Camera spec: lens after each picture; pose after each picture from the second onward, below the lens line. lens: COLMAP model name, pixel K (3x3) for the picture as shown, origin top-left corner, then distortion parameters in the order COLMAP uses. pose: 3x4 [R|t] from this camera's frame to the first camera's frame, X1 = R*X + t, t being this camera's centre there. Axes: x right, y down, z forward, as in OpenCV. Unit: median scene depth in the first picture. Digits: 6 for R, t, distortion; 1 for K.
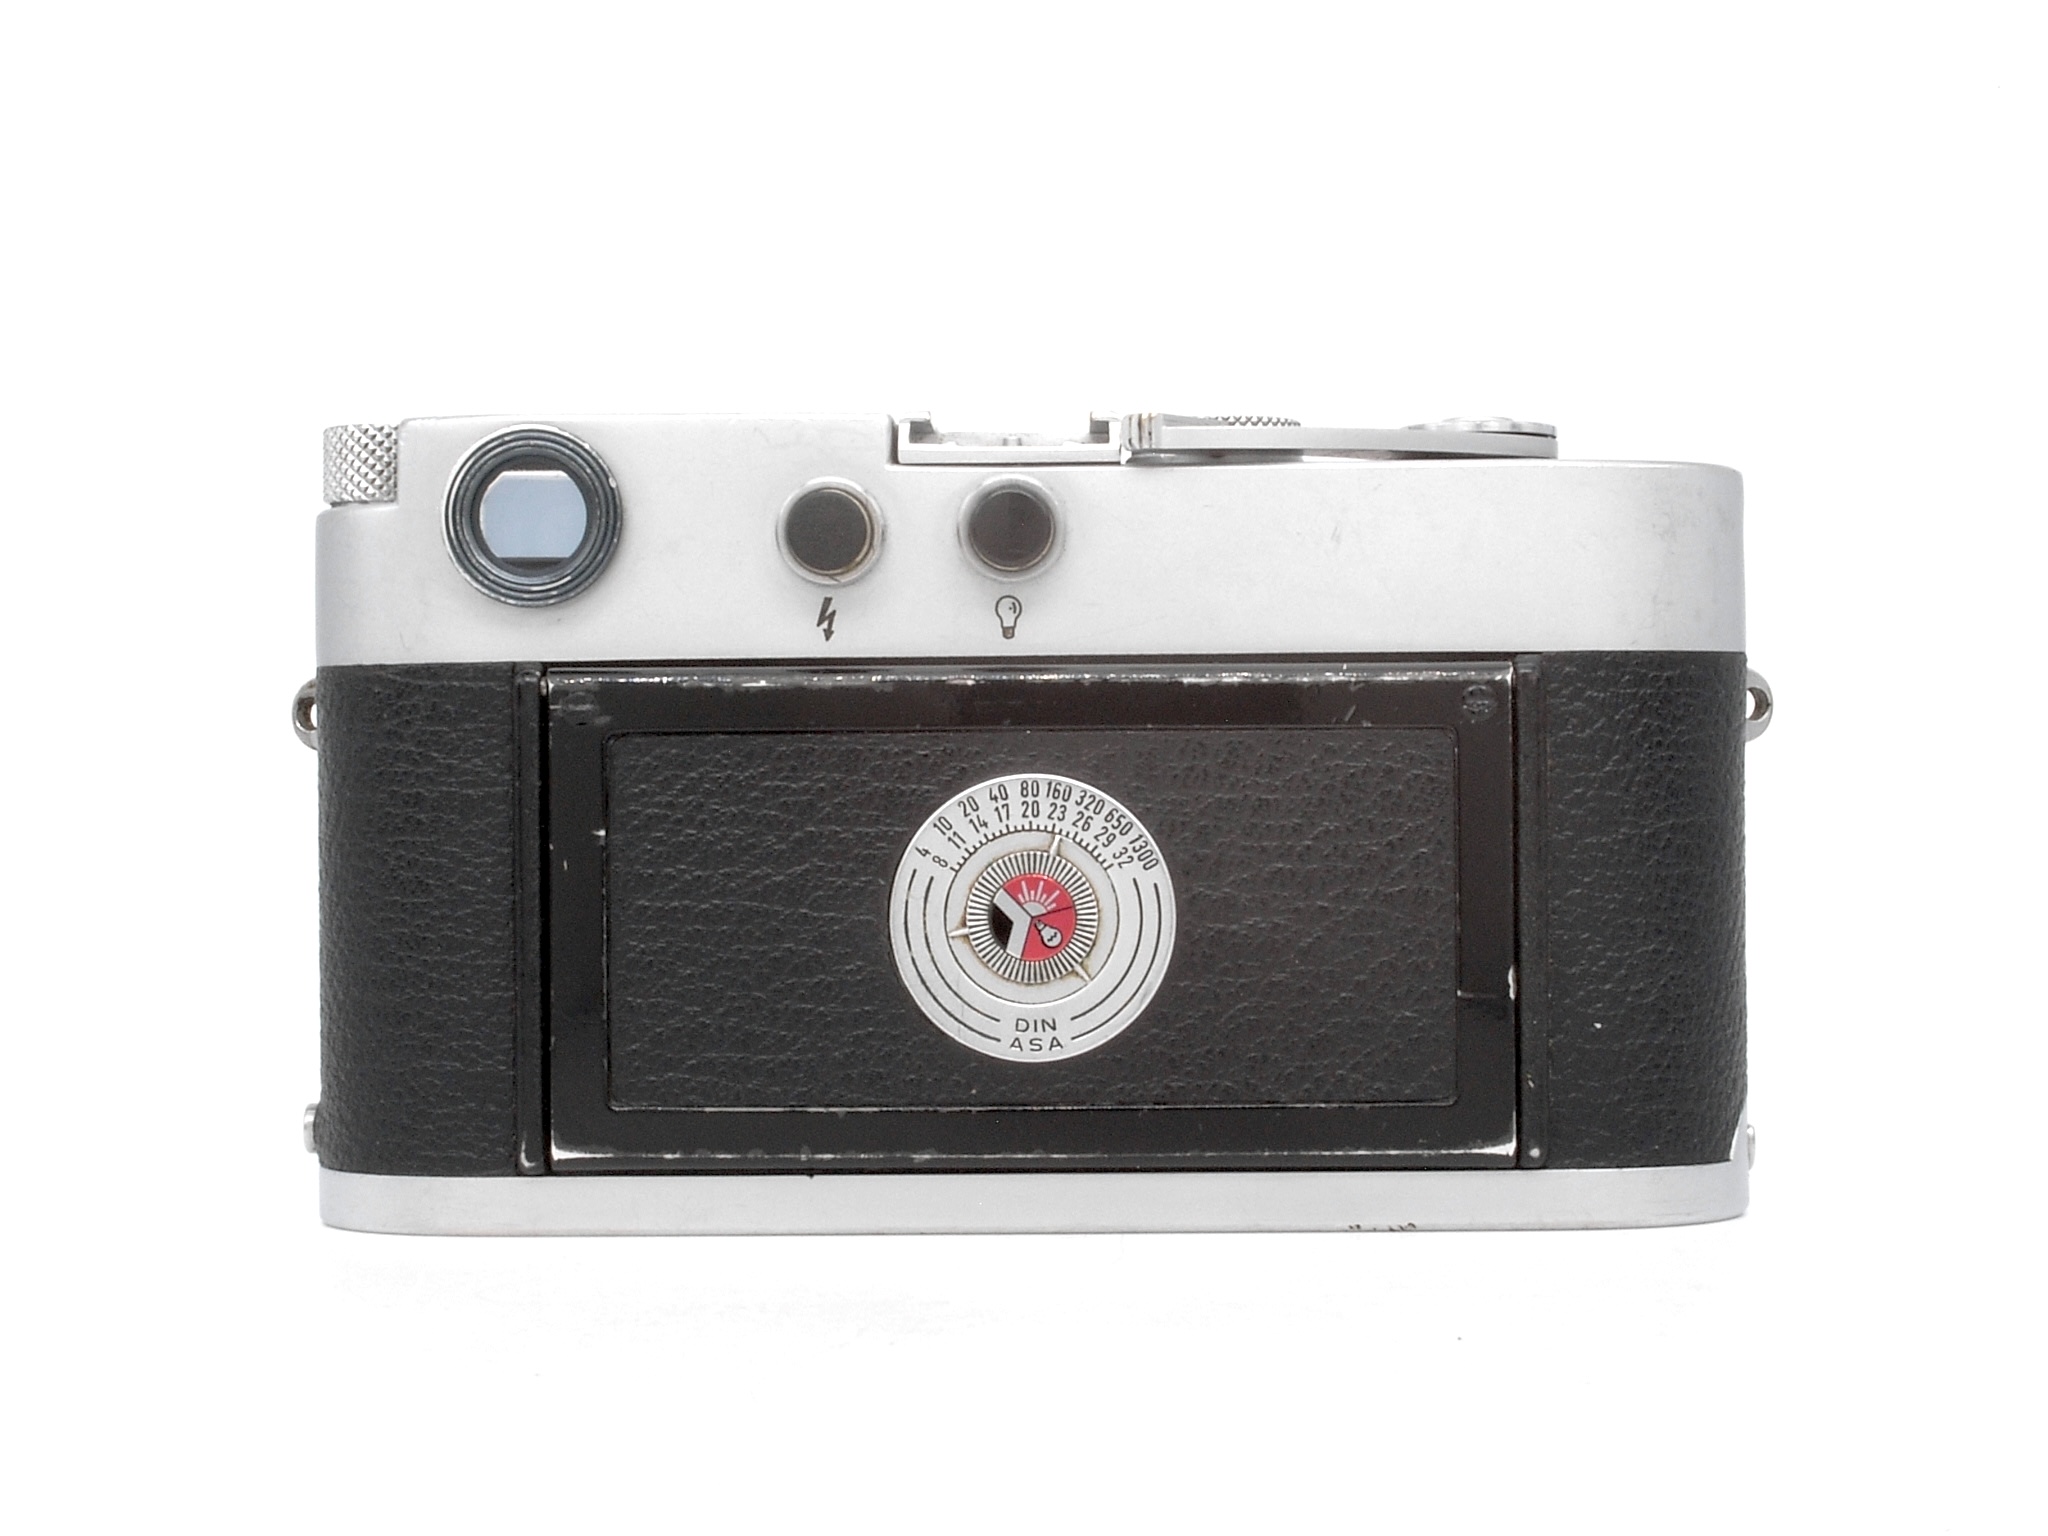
lens RADIAL K [[4344.1, 0, 1024.1], [0, 4344.1, 768.6], [0, 0, 1]] dist [-0.326916, 0.000000]
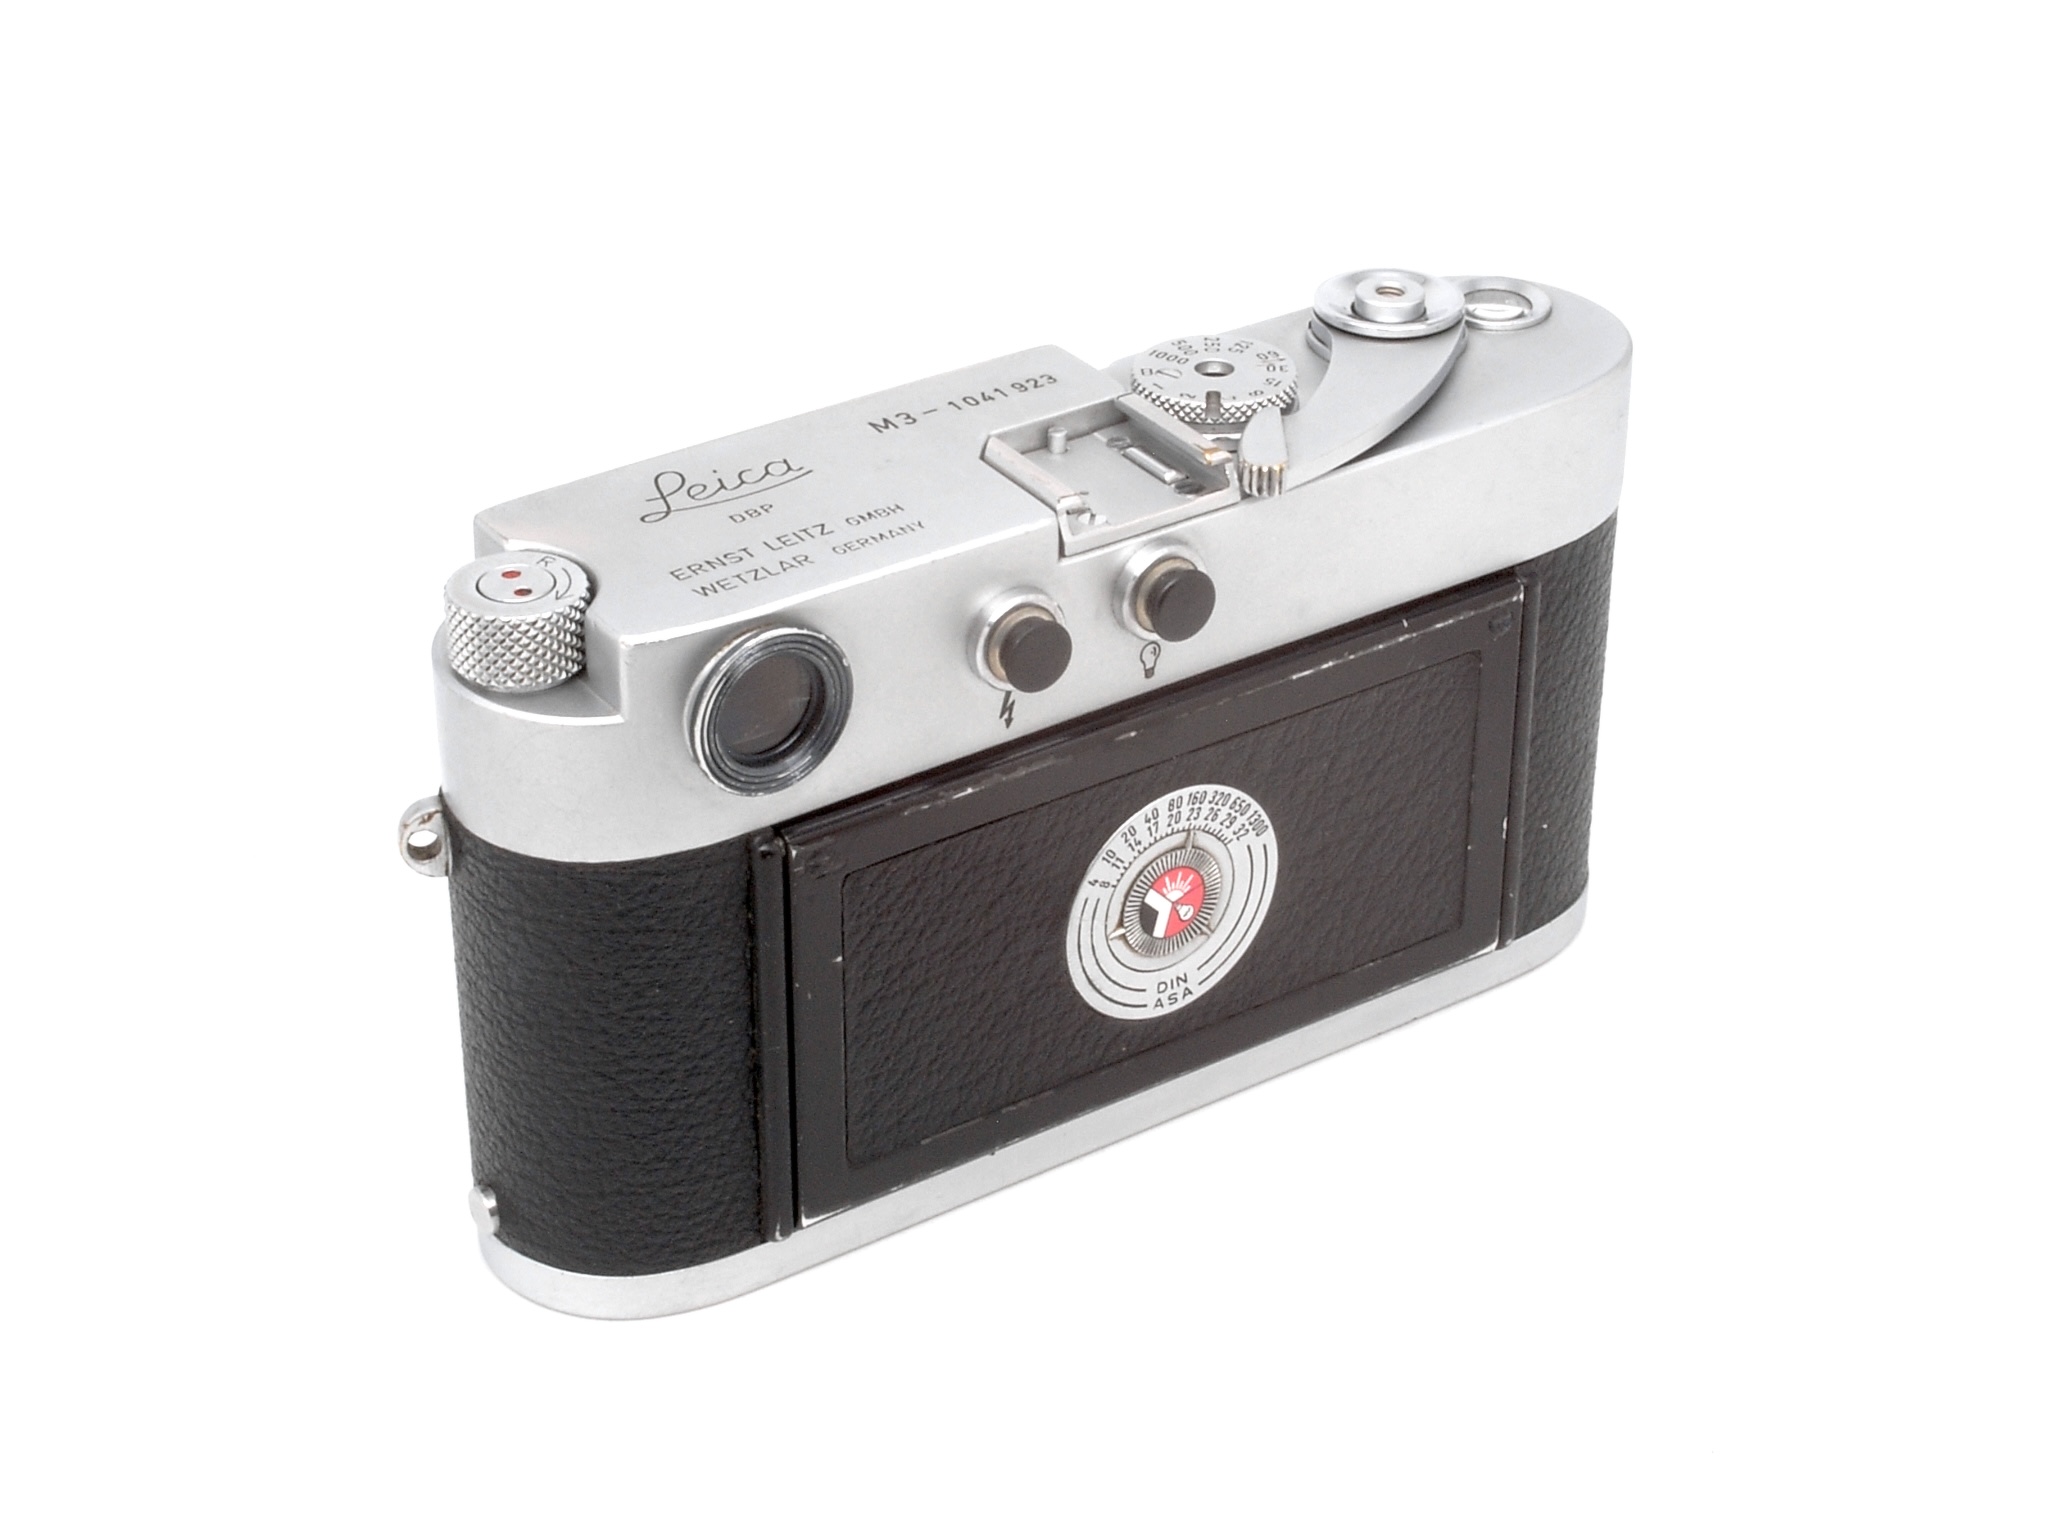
lens RADIAL K [[4344.1, 0, 1023.5], [0, 4344.1, 768.6], [0, 0, 1]] dist [-0.326916, 0.000000]
pose [[0.810449, -0.293190, 0.507160, -0.573928], [-0.027795, 0.845524, 0.533214, -0.577038], [-0.585149, -0.446239, 0.677105, 0.295320]]
